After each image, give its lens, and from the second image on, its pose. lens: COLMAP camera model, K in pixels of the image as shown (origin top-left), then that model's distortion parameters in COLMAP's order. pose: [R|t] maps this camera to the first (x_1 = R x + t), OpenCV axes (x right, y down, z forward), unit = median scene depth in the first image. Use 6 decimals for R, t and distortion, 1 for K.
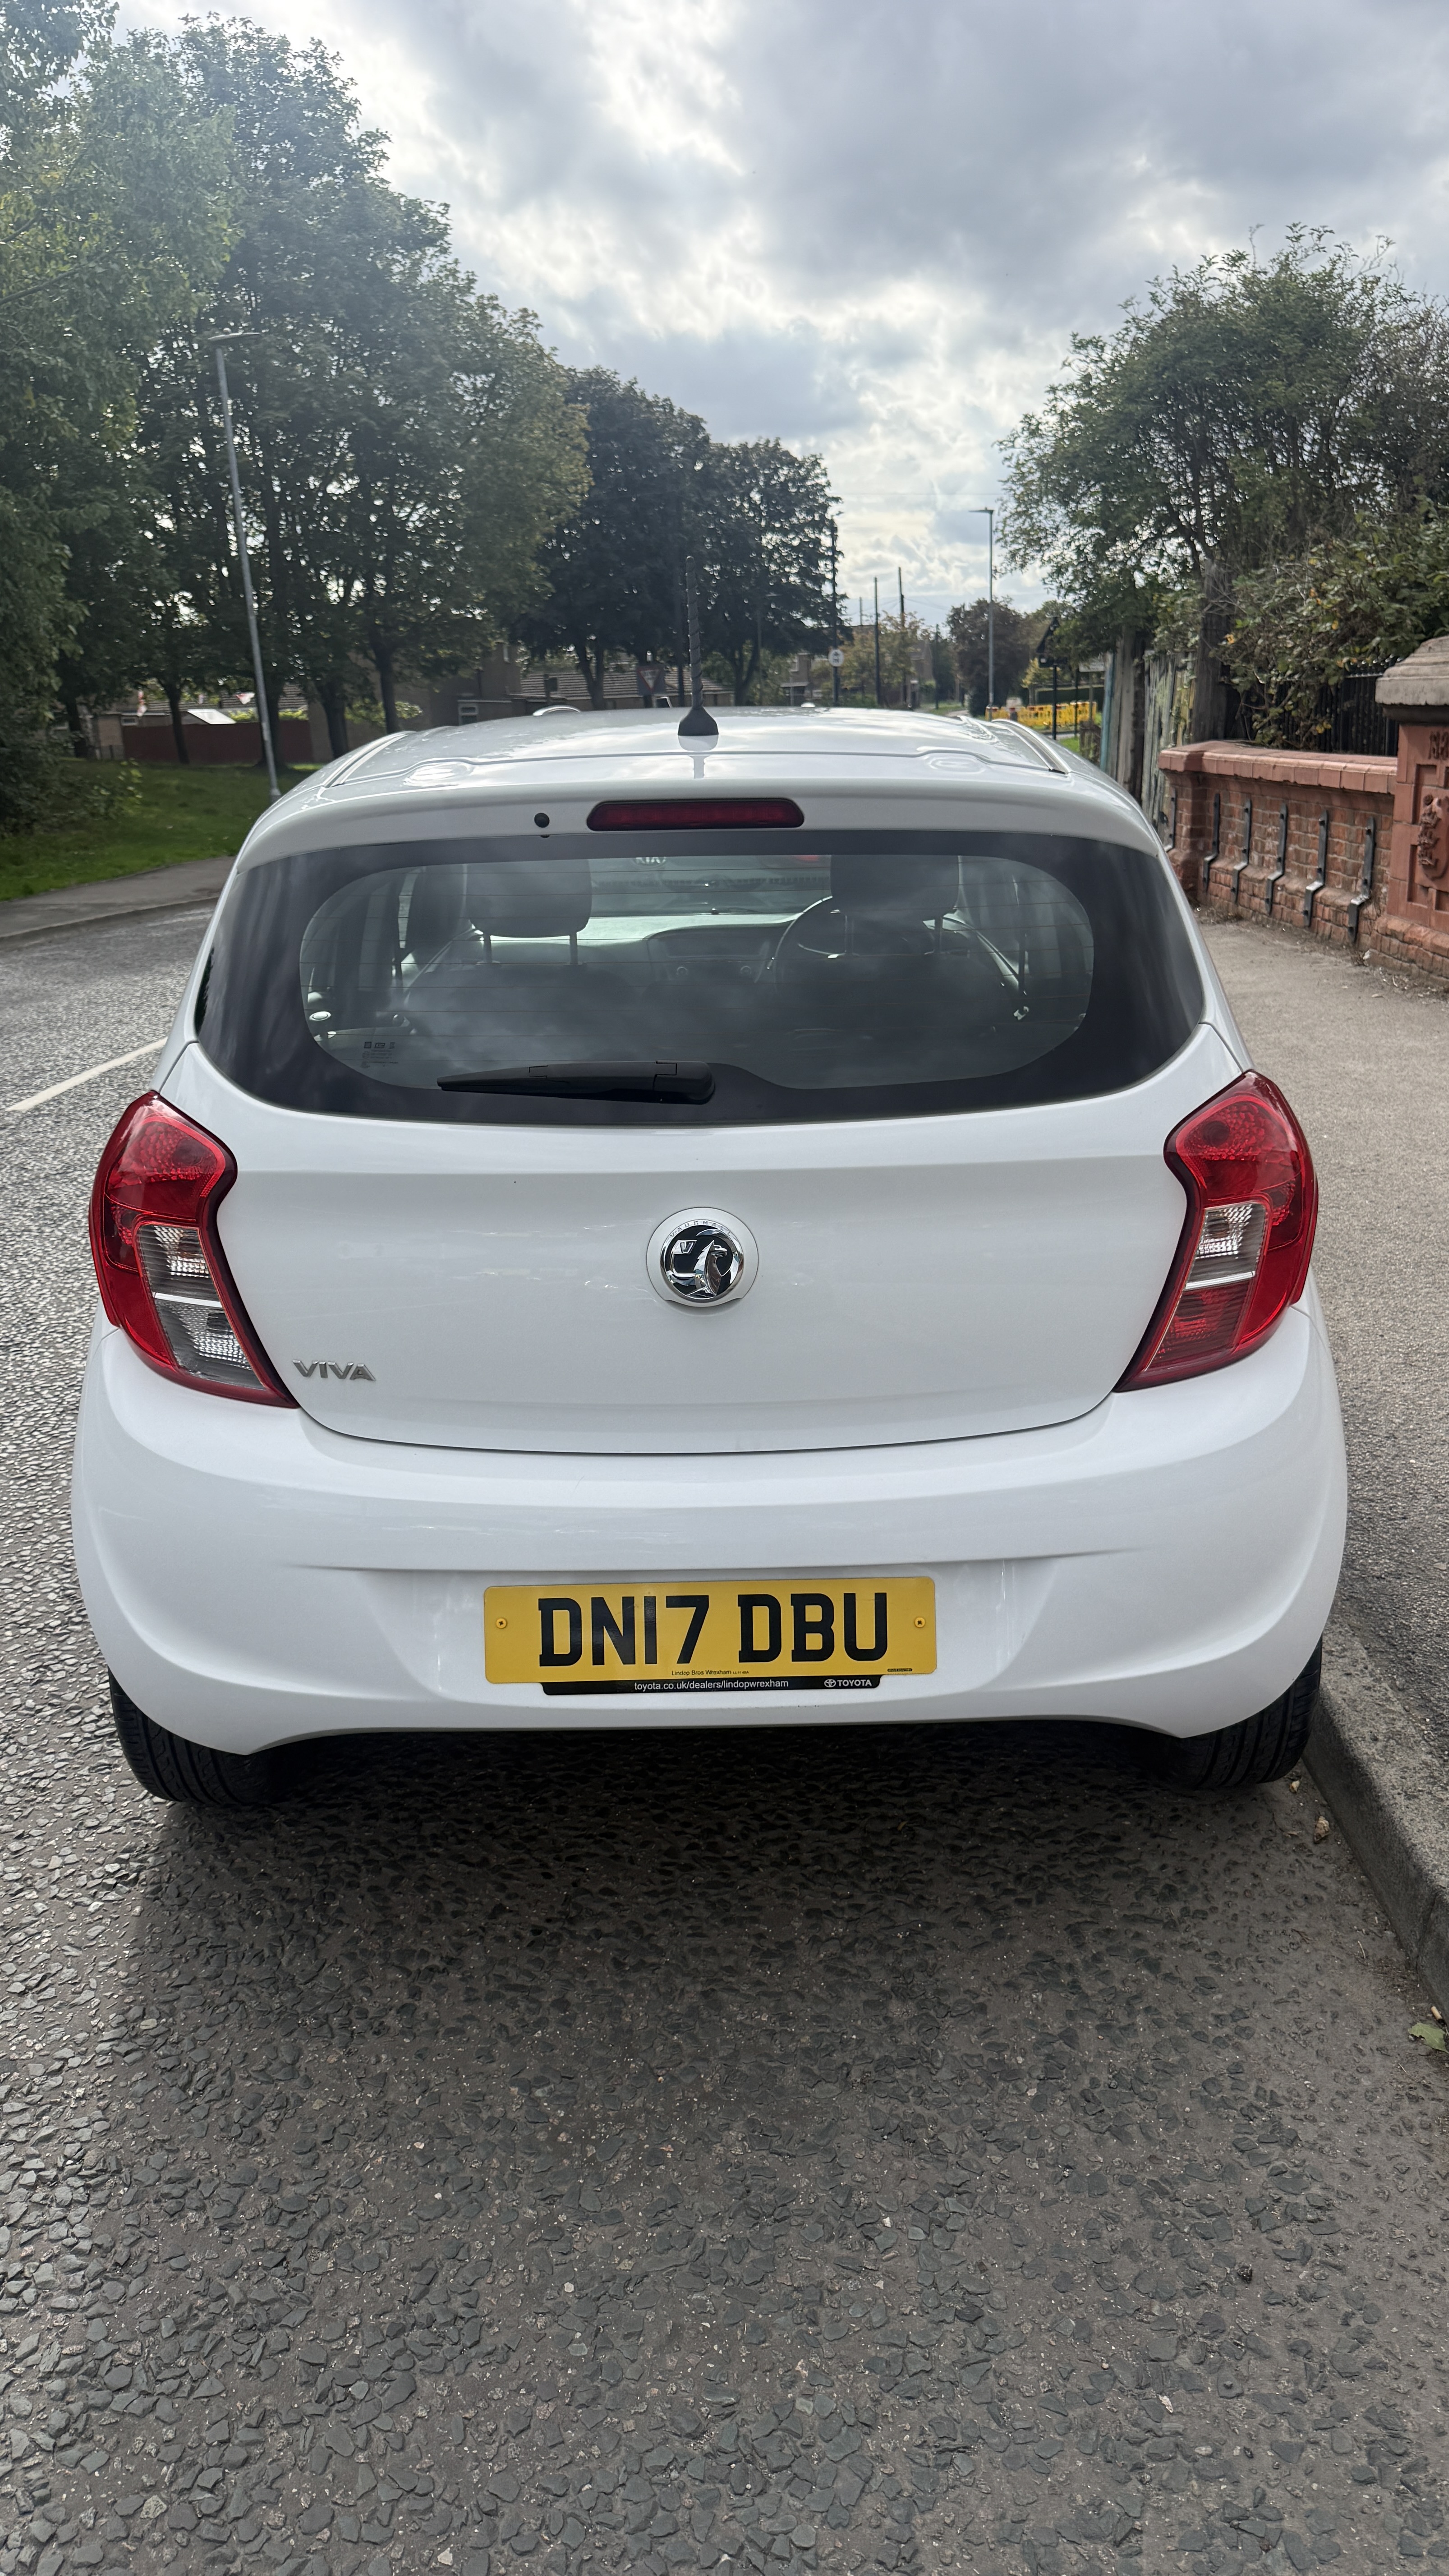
lens RADIAL K [[1813.6, 0, 724.5], [0, 1813.6, 1288.0], [0, 0, 1]] dist [0.136503, -0.325103]
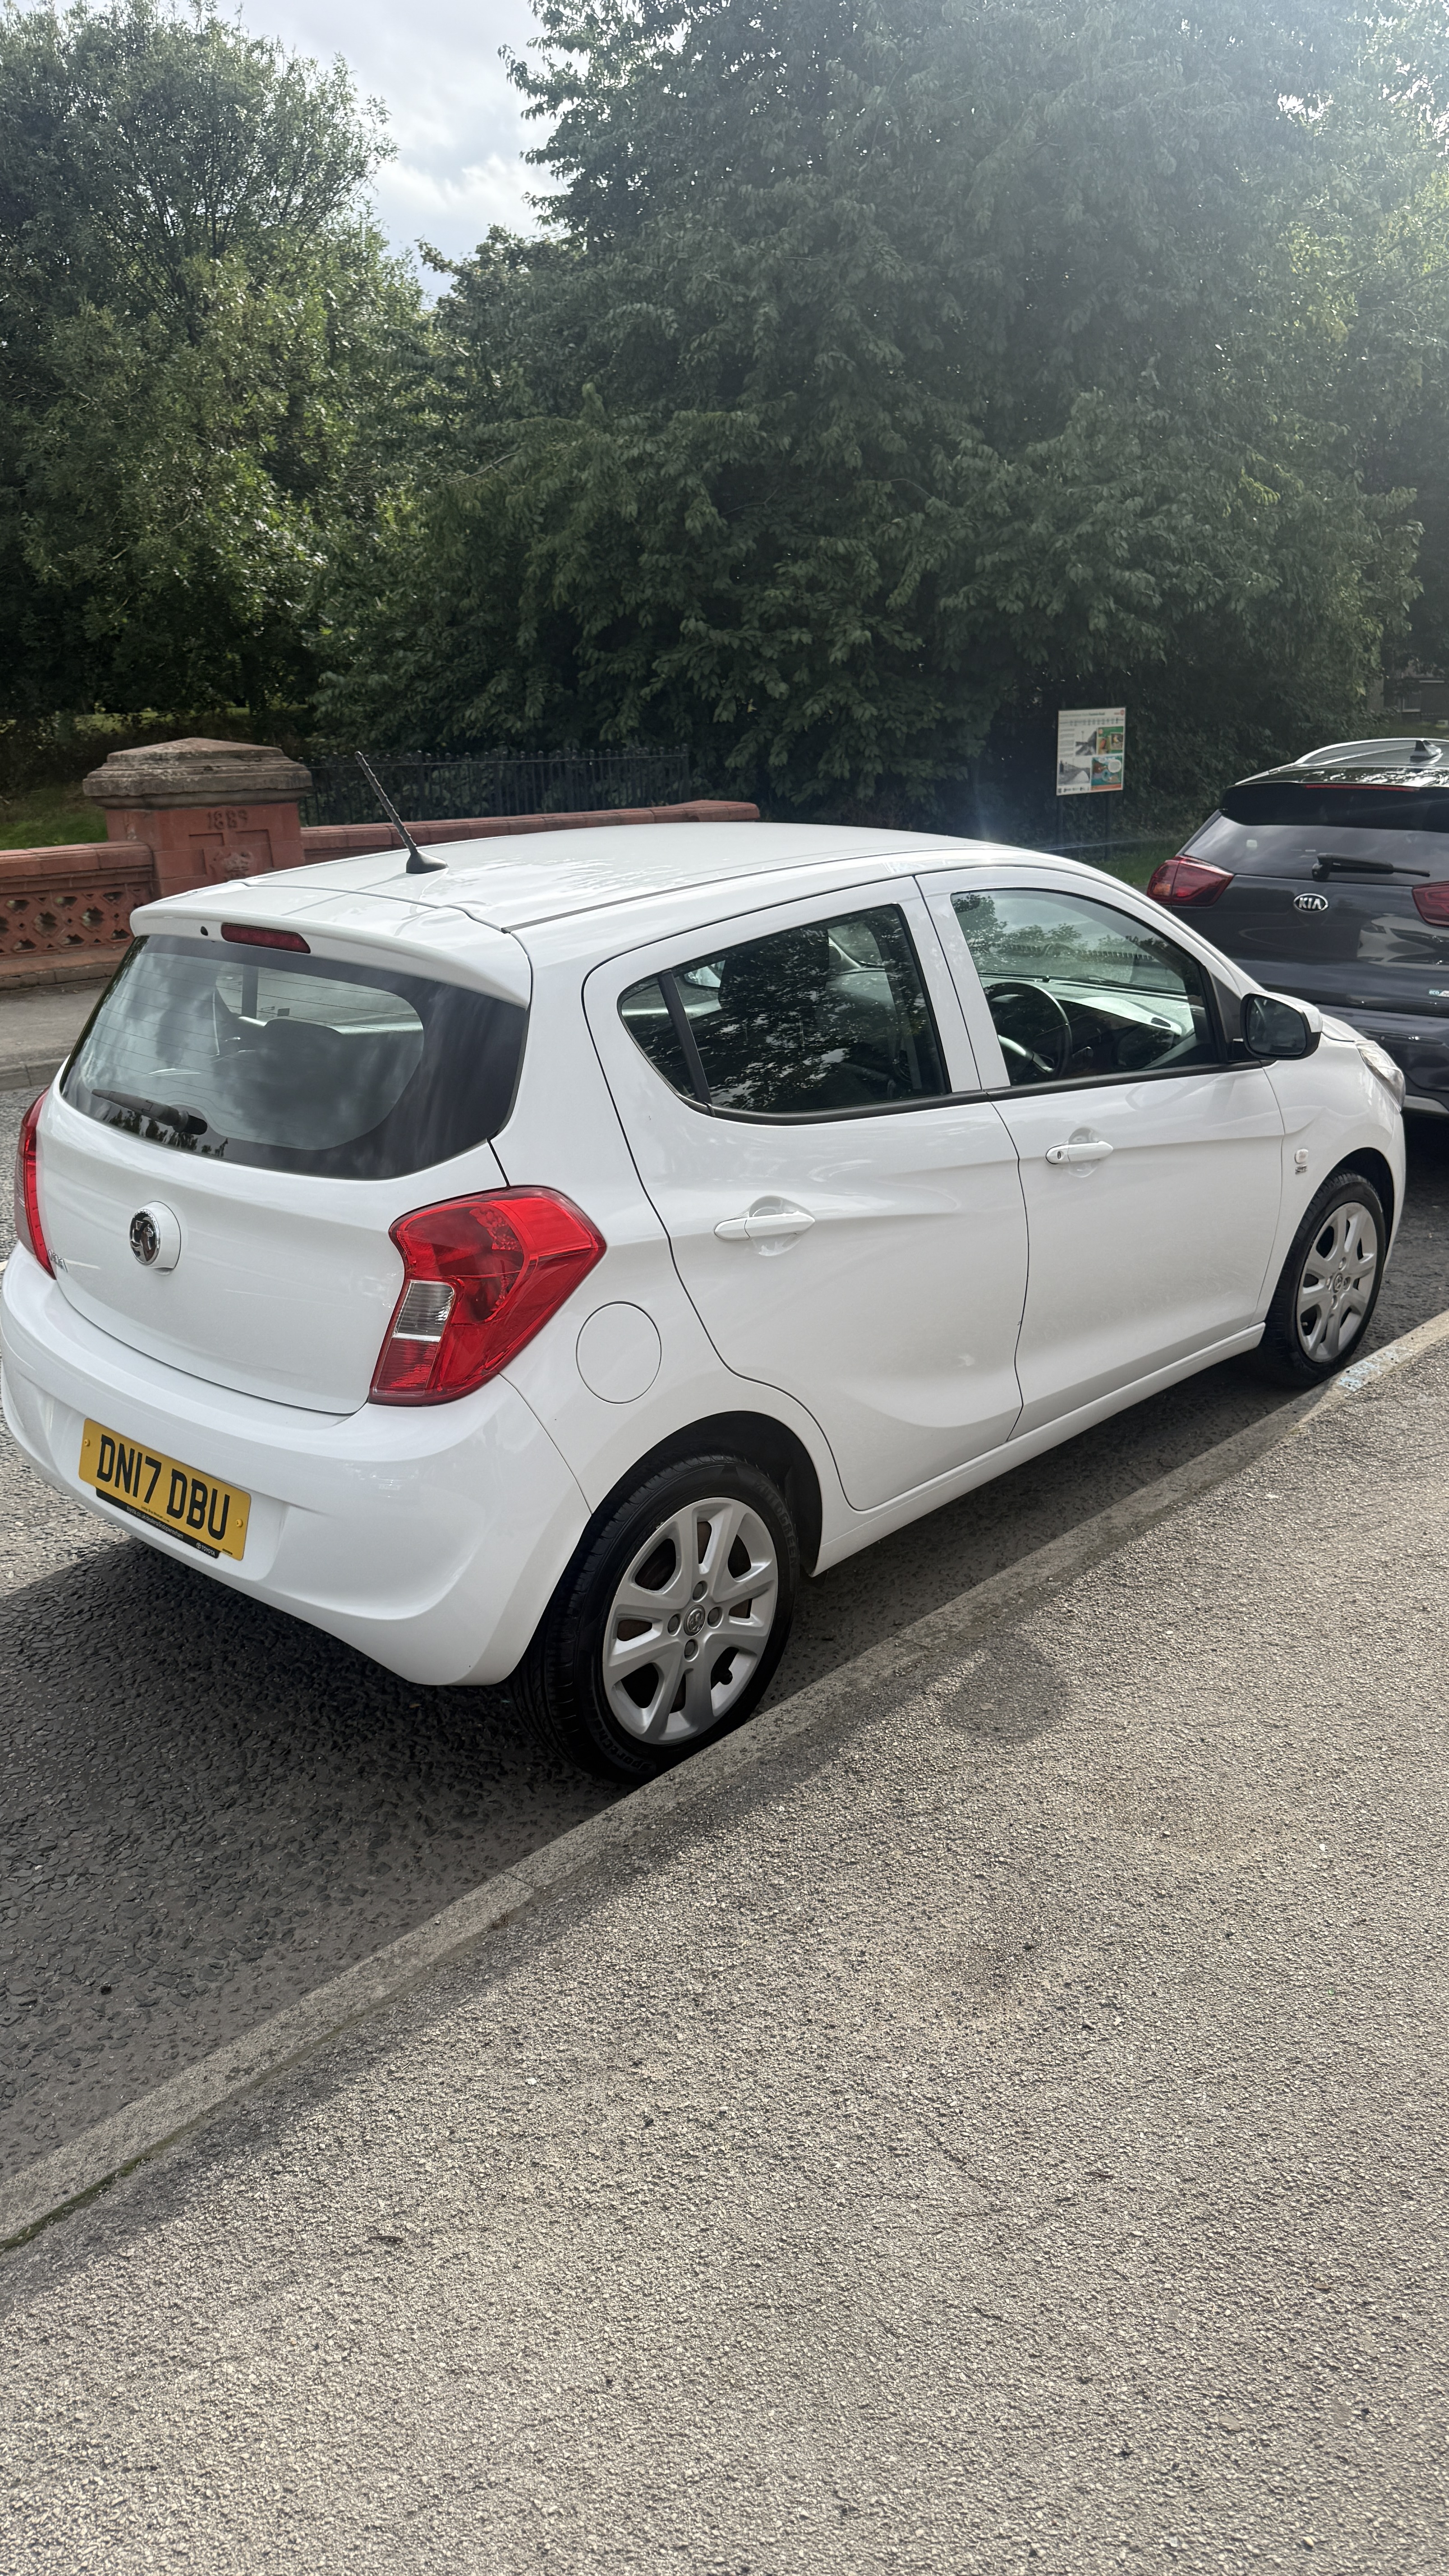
lens RADIAL K [[1795.5, 0, 724.5], [0, 1795.5, 1288.0], [0, 0, 1]] dist [0.004013, 0.000870]
pose [[0.743342, 0.219849, -0.631751, 0.125878], [-0.202416, 0.974096, 0.100815, -0.021540], [0.637550, 0.052937, 0.768588, 0.017051]]
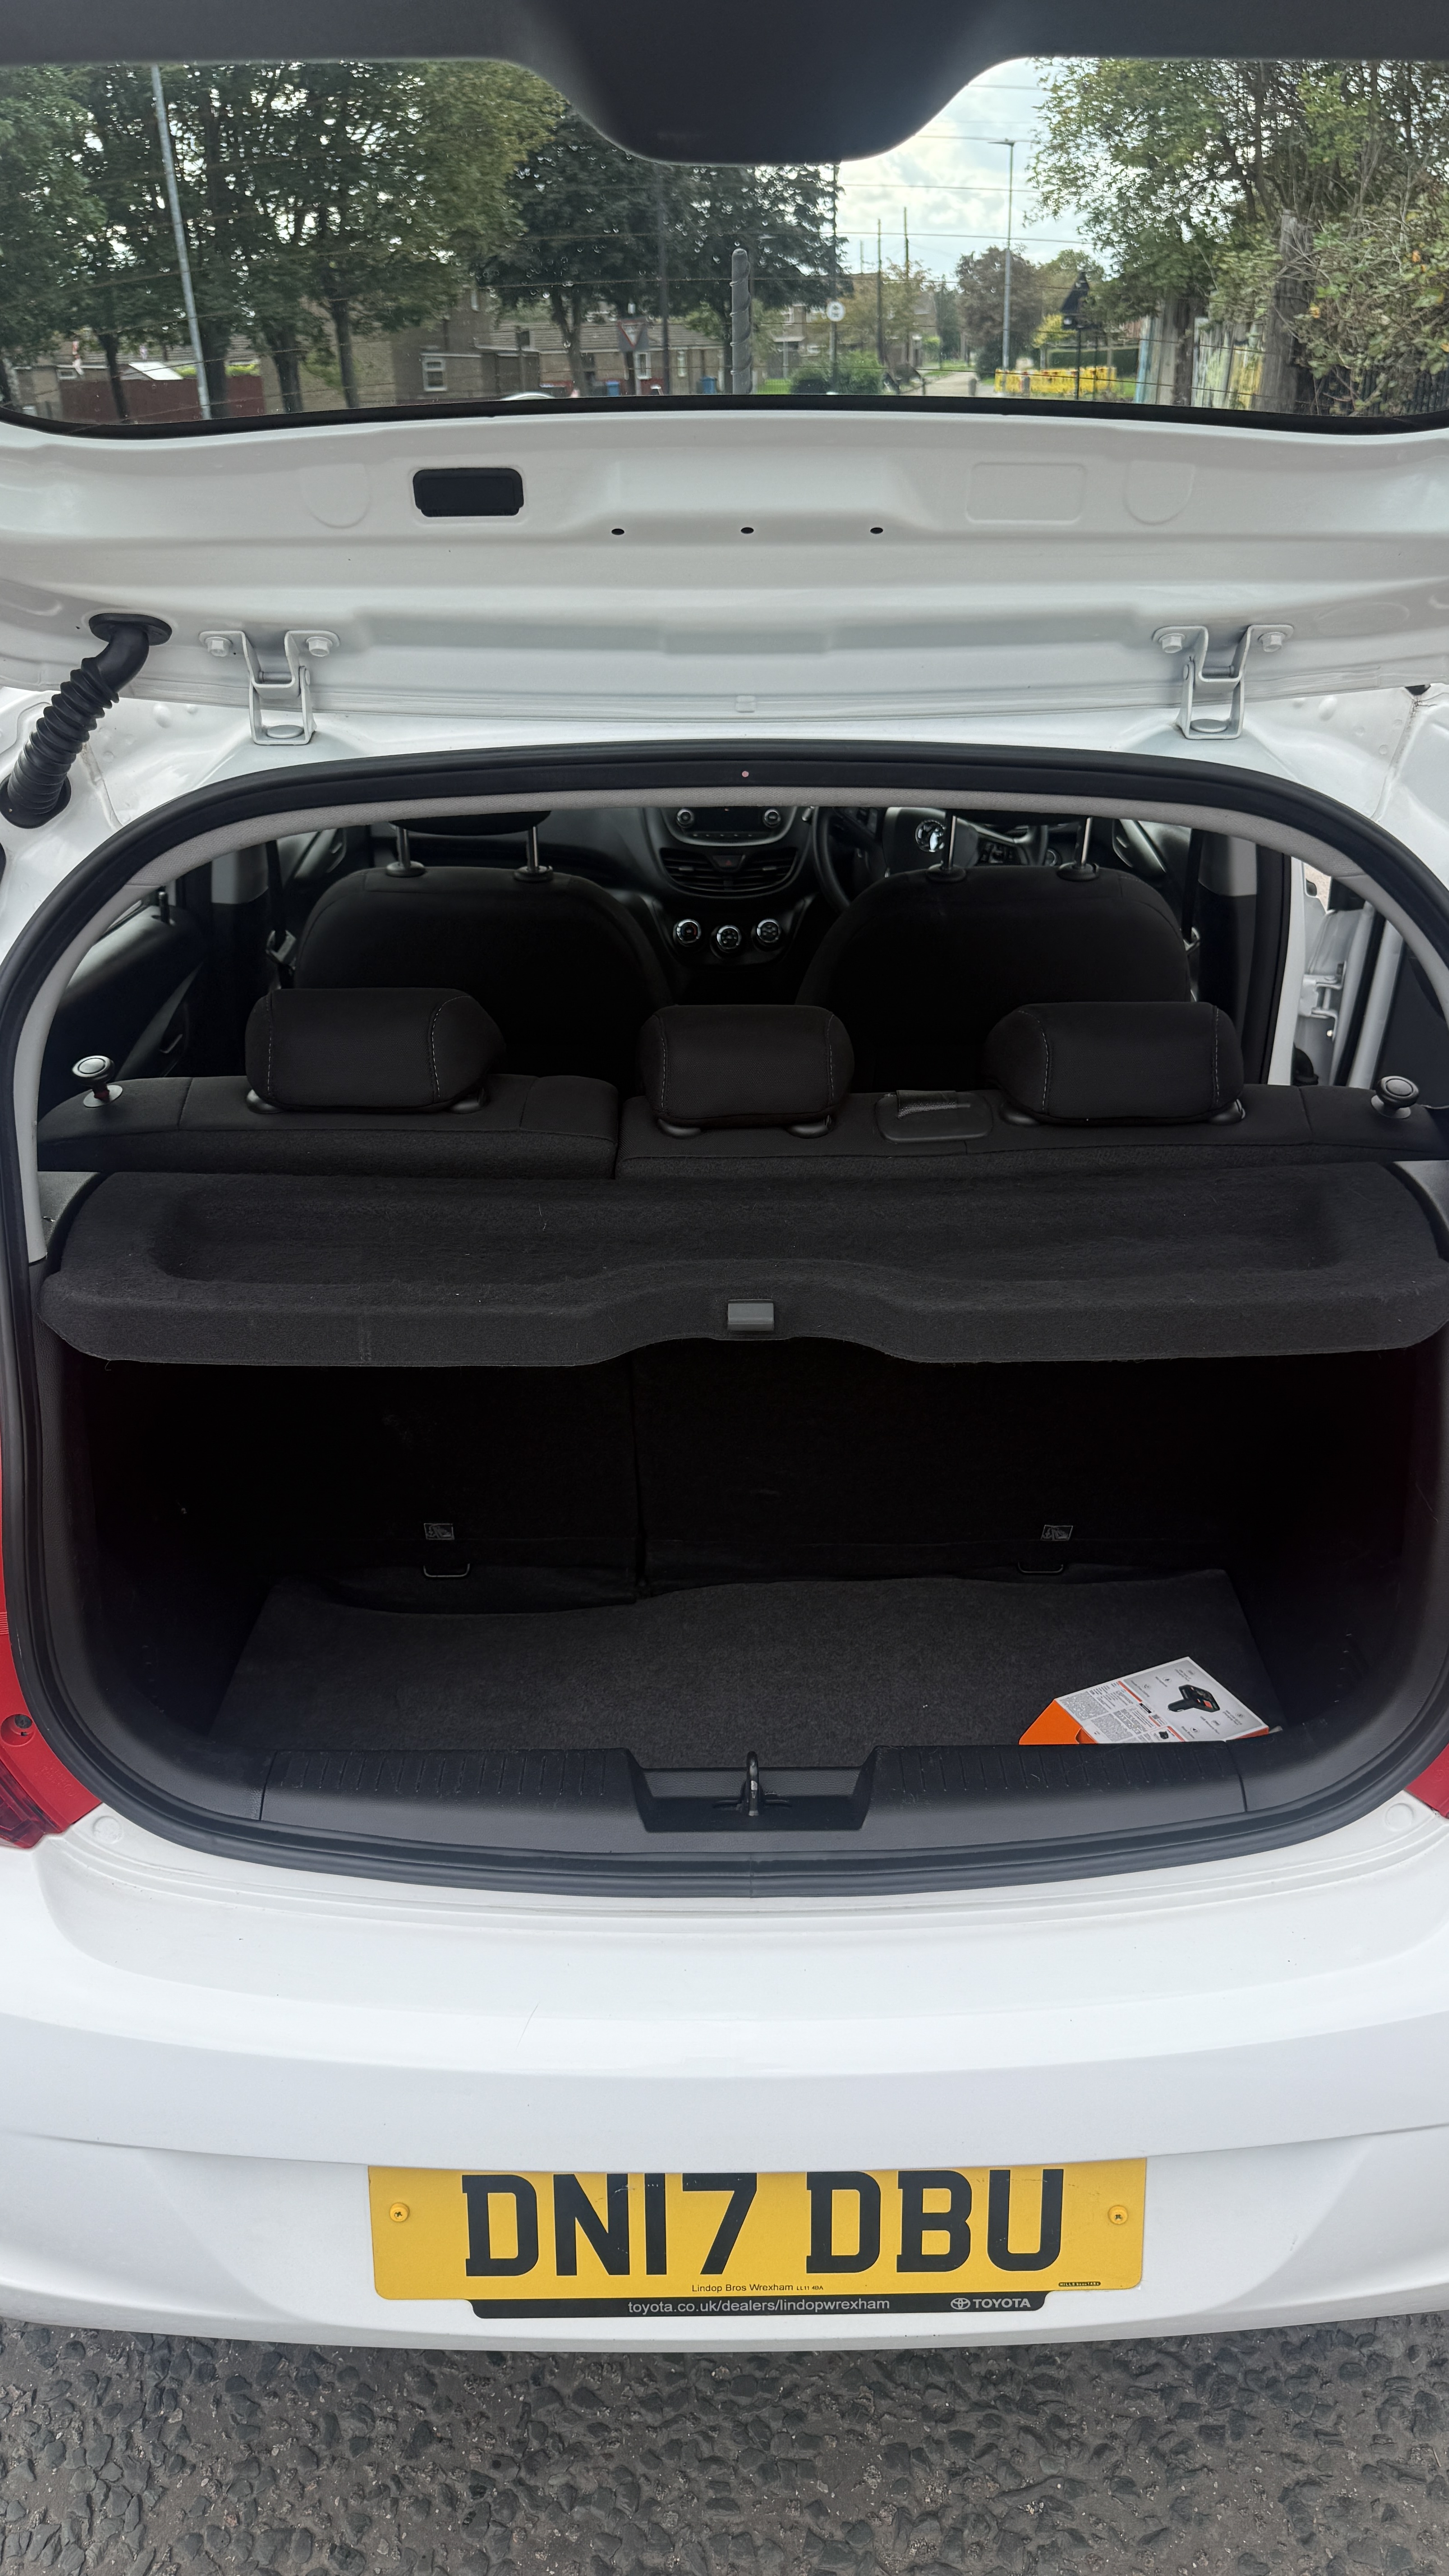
lens RADIAL K [[1852.0, 0, 732.9], [0, 1852.0, 1307.6], [0, 0, 1]] dist [-0.018248, 0.009243]
pose [[0.999851, 0.007639, 0.015464, -0.002838], [-0.010093, 0.986165, 0.165457, -0.020625], [-0.013986, -0.165589, 0.986096, 0.048247]]
